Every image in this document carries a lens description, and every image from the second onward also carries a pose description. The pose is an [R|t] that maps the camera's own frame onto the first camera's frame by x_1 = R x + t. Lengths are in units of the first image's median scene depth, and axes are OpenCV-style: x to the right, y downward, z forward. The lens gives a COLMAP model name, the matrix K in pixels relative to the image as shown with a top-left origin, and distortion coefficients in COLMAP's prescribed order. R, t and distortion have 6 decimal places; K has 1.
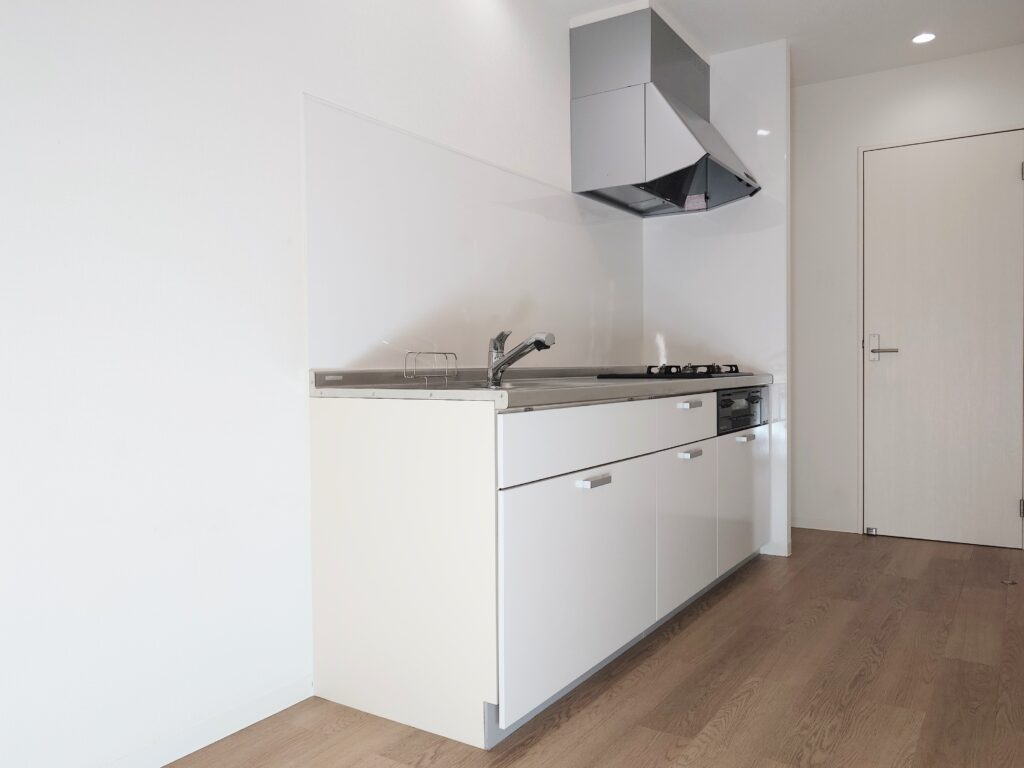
lens RADIAL K [[789.1, 0, 509.3], [0, 789.1, 382.4], [0, 0, 1]] dist [-0.000915, -0.013653]
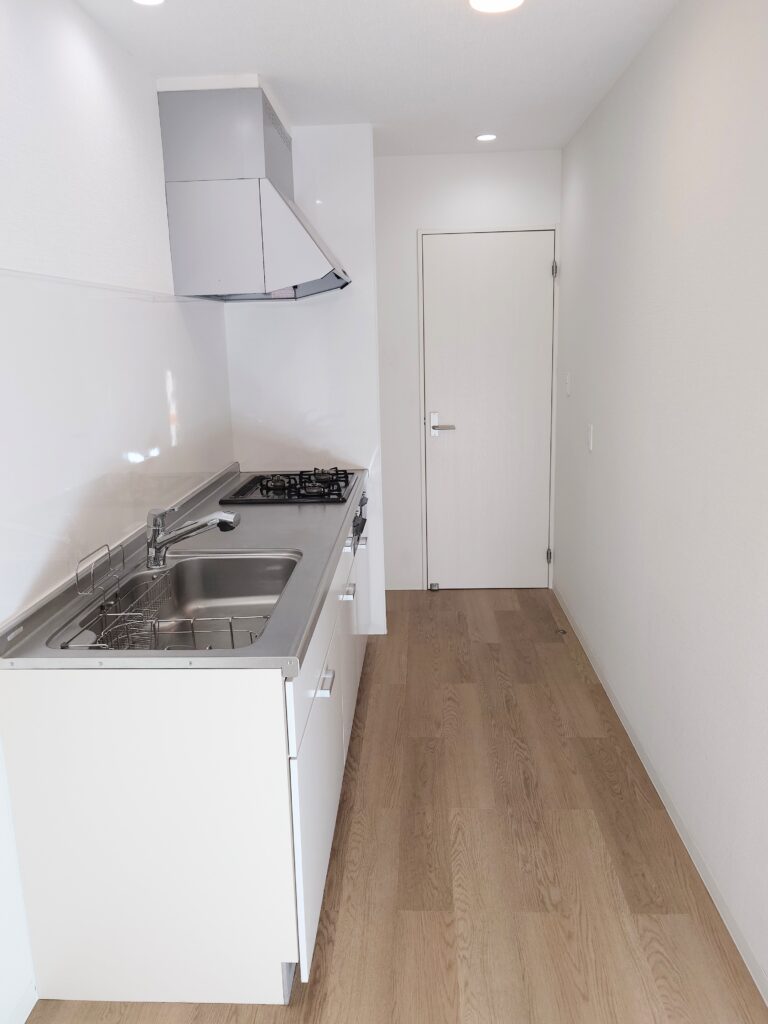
lens RADIAL K [[789.1, 0, 384.0], [0, 789.1, 508.6], [0, 0, 1]] dist [-0.000915, -0.013653]
pose [[0.860734, -0.124293, 0.493648, -0.247115], [0.030077, 0.980457, 0.194420, -0.238973], [-0.508165, -0.152496, 0.847651, 0.159315]]
